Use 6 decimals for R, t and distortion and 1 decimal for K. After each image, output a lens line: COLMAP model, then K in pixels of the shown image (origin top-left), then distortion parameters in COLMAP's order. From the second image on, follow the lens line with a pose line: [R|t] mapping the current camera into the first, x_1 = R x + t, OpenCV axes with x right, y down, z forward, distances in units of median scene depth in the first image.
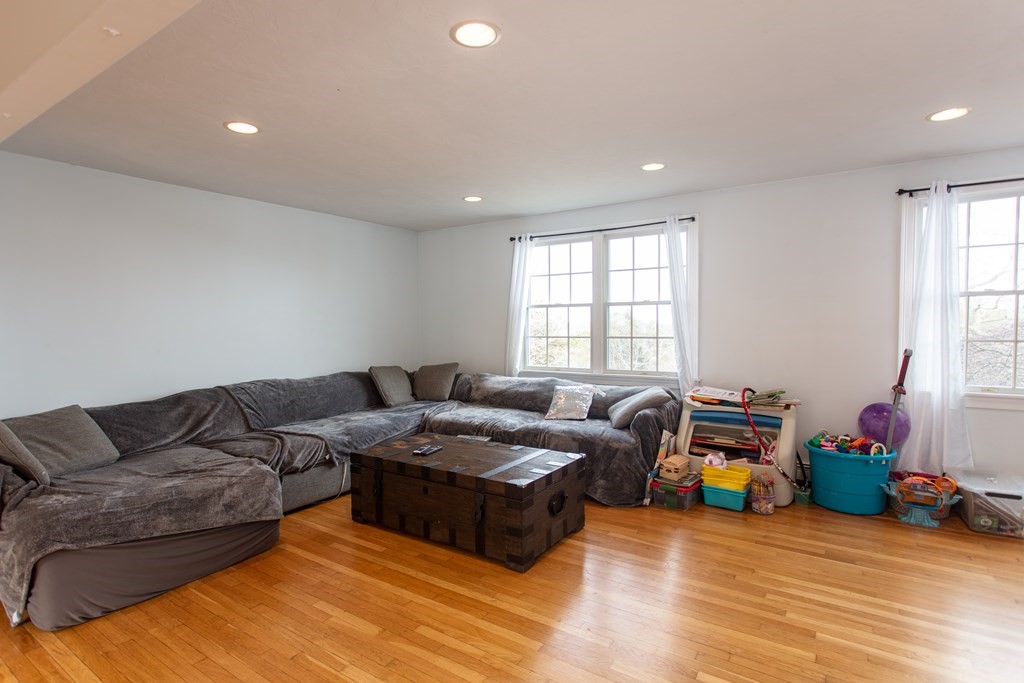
lens RADIAL K [[521.2, 0, 507.2], [0, 521.2, 343.2], [0, 0, 1]] dist [0.001534, 0.000764]
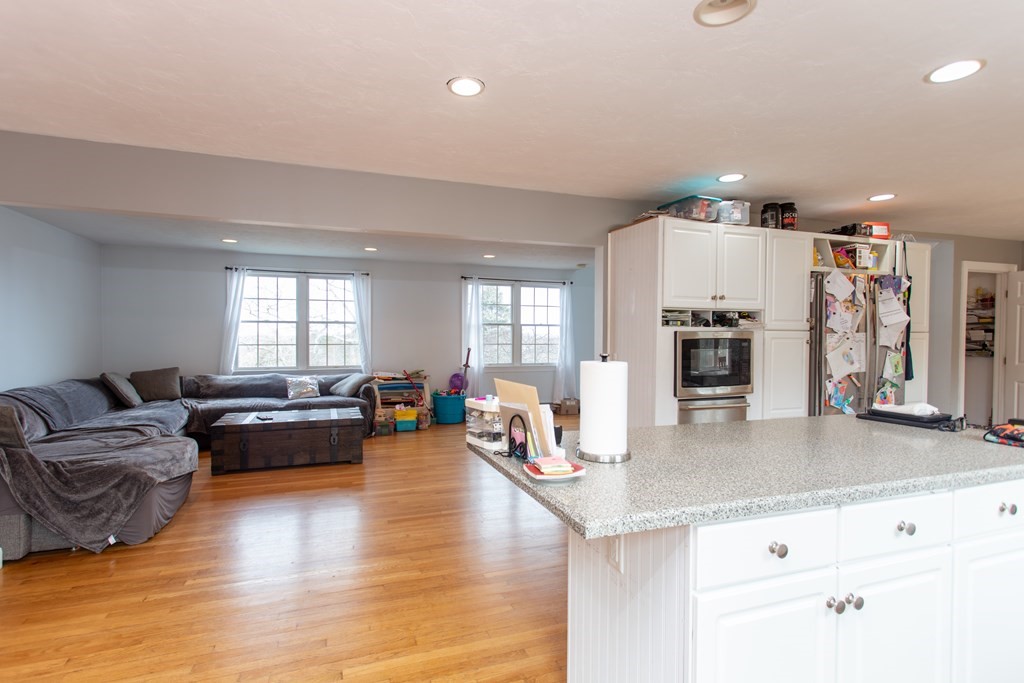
lens RADIAL K [[501.0, 0, 513.0], [0, 501.0, 347.6], [0, 0, 1]] dist [0.000349, 0.000154]
pose [[0.582641, -0.011171, 0.812653, -0.688112], [0.020994, 0.999779, -0.001308, 0.013153], [-0.812458, 0.017823, 0.582747, -0.331095]]
